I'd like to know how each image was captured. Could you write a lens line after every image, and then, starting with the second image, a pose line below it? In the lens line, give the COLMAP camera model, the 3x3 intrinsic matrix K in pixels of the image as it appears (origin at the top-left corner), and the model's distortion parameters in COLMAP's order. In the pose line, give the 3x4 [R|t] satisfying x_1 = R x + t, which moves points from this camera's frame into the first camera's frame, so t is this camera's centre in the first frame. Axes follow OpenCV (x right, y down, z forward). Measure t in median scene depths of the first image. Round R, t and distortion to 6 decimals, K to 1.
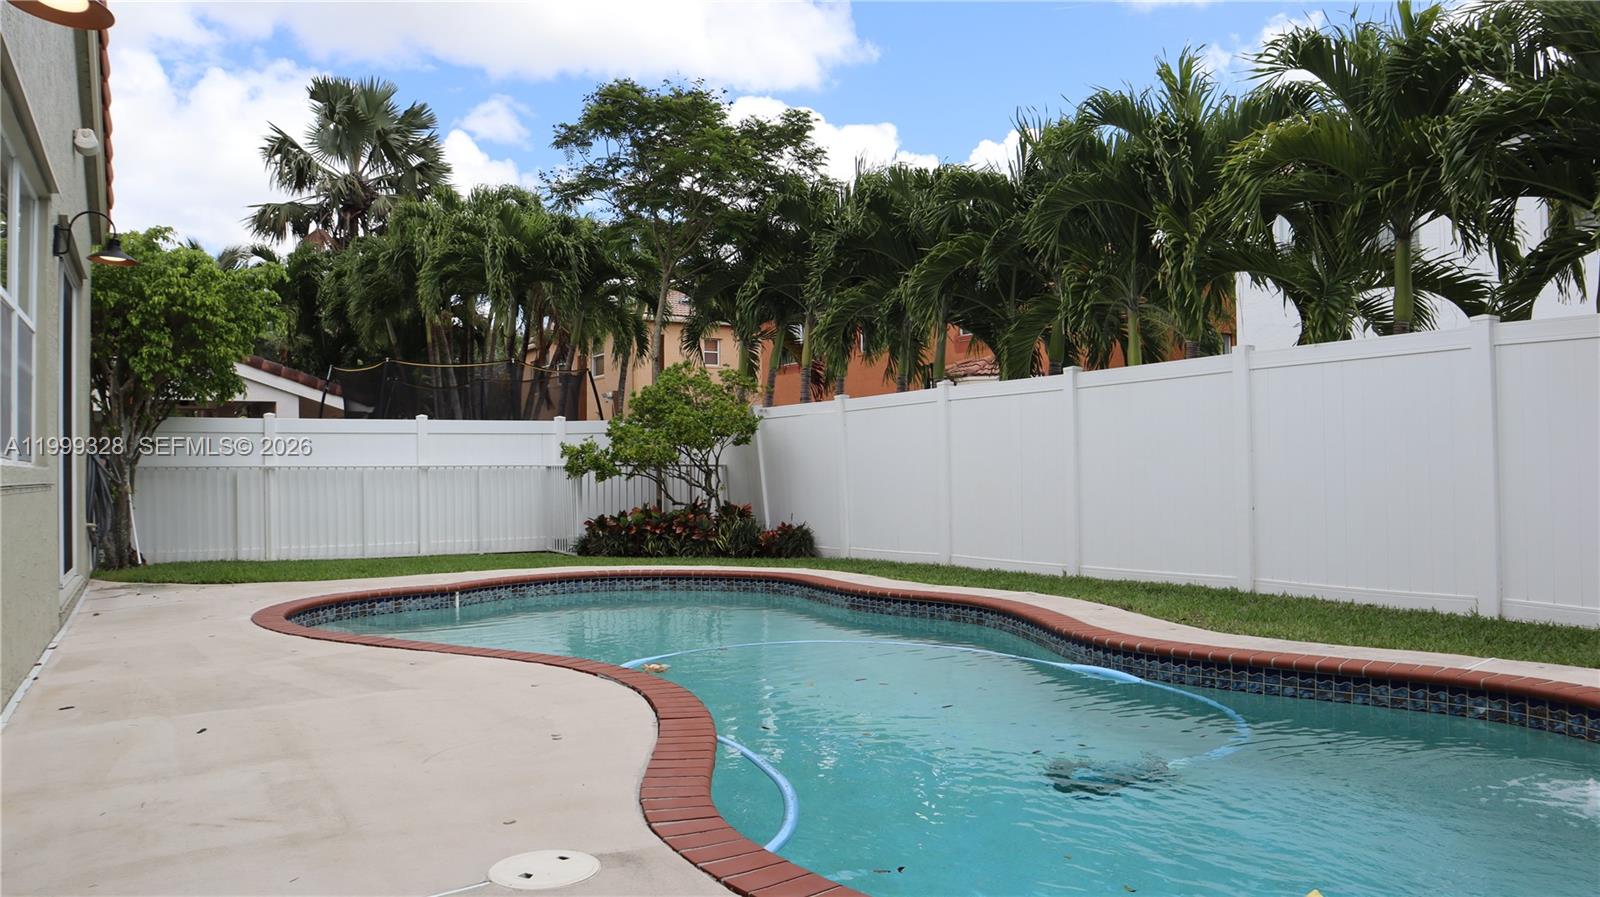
lens RADIAL K [[1111.4, 0, 783.0], [0, 1111.4, 443.8], [0, 0, 1]] dist [-0.100861, 0.038069]
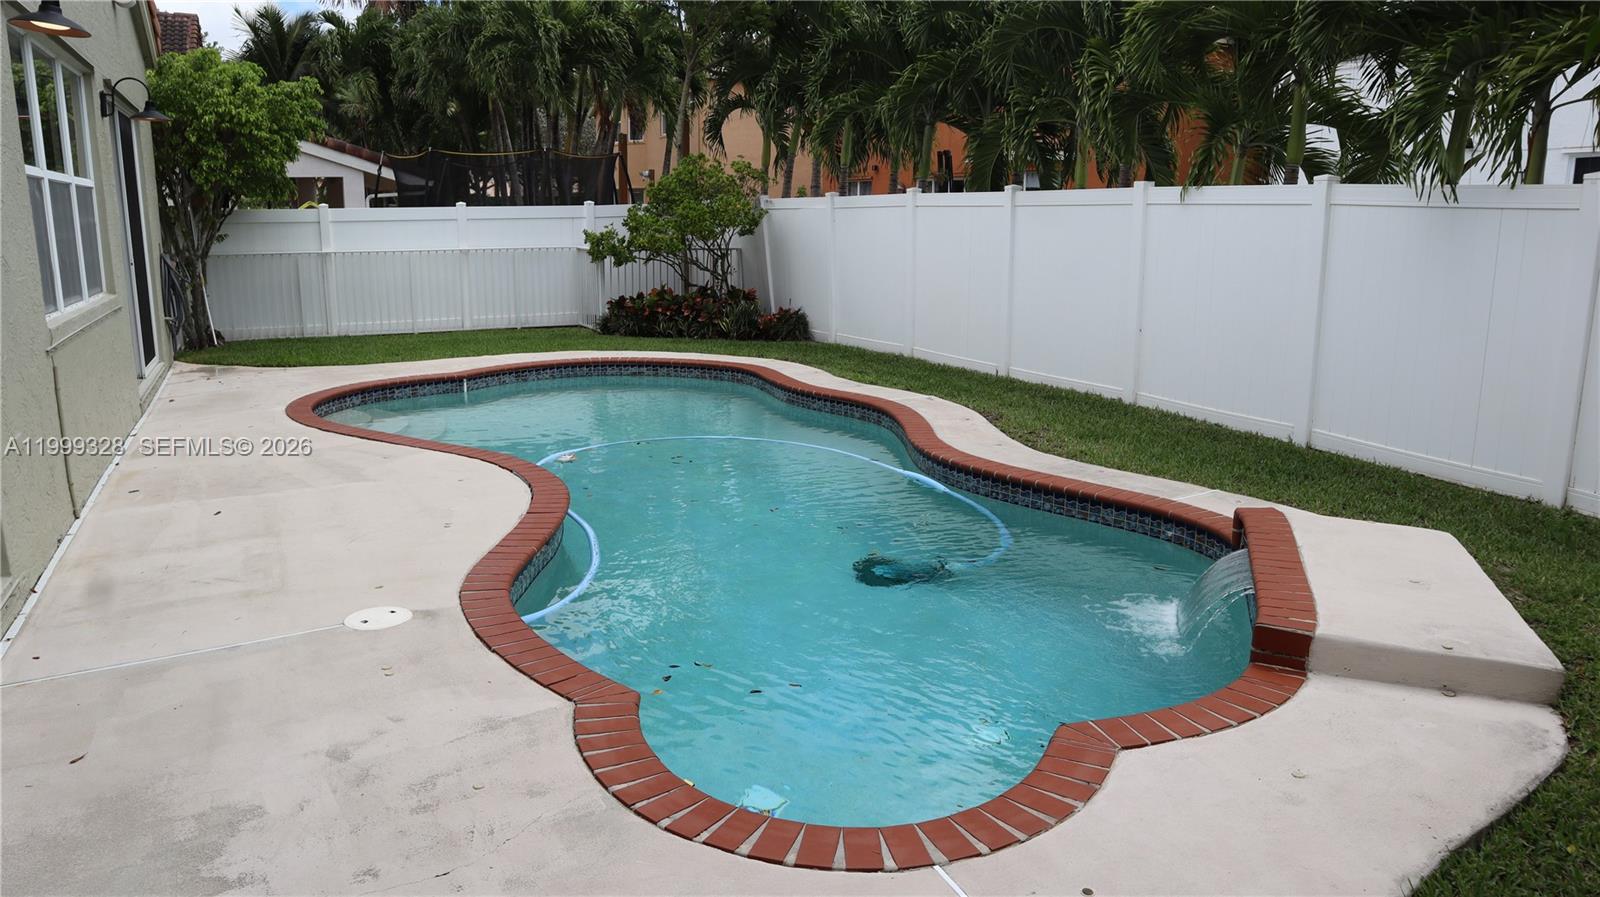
lens RADIAL K [[1111.4, 0, 793.5], [0, 1111.4, 454.3], [0, 0, 1]] dist [-0.100861, 0.038069]
pose [[0.996156, 0.035964, -0.079872, 0.140475], [-0.015783, 0.970599, 0.240184, -0.069944], [0.086162, -0.238000, 0.967436, -0.133256]]
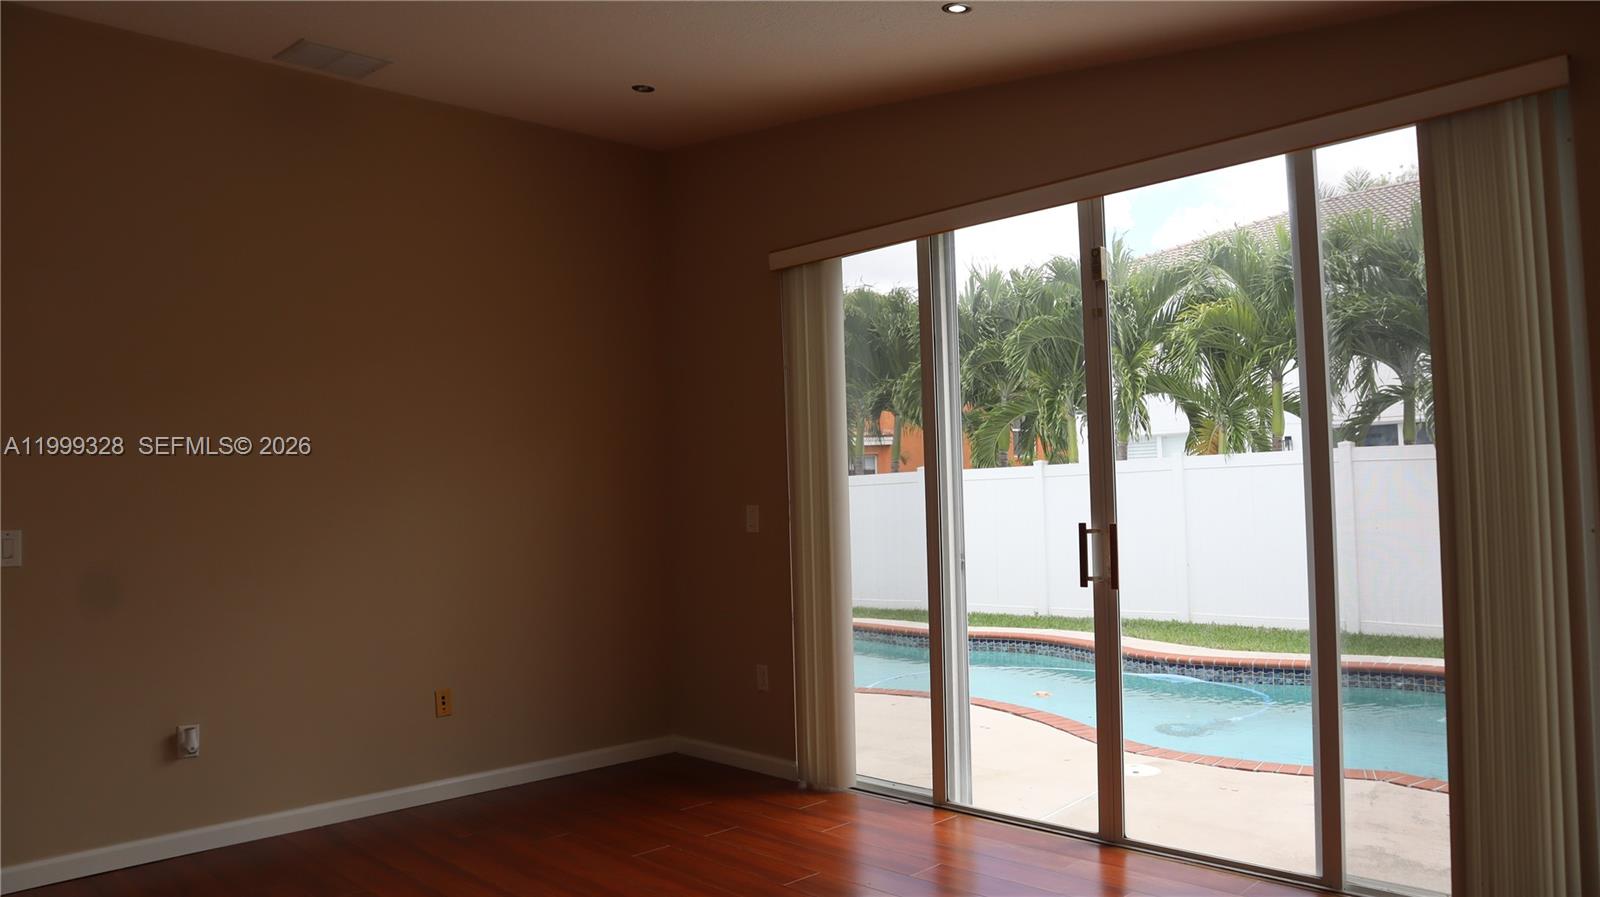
lens RADIAL K [[1111.4, 0, 810.9], [0, 1111.4, 438.7], [0, 0, 1]] dist [-0.100861, 0.038069]
pose [[0.966663, 0.003466, 0.256029, -0.354292], [0.006214, 0.999296, -0.036989, -0.047559], [-0.255977, 0.037347, 0.965961, -0.237556]]
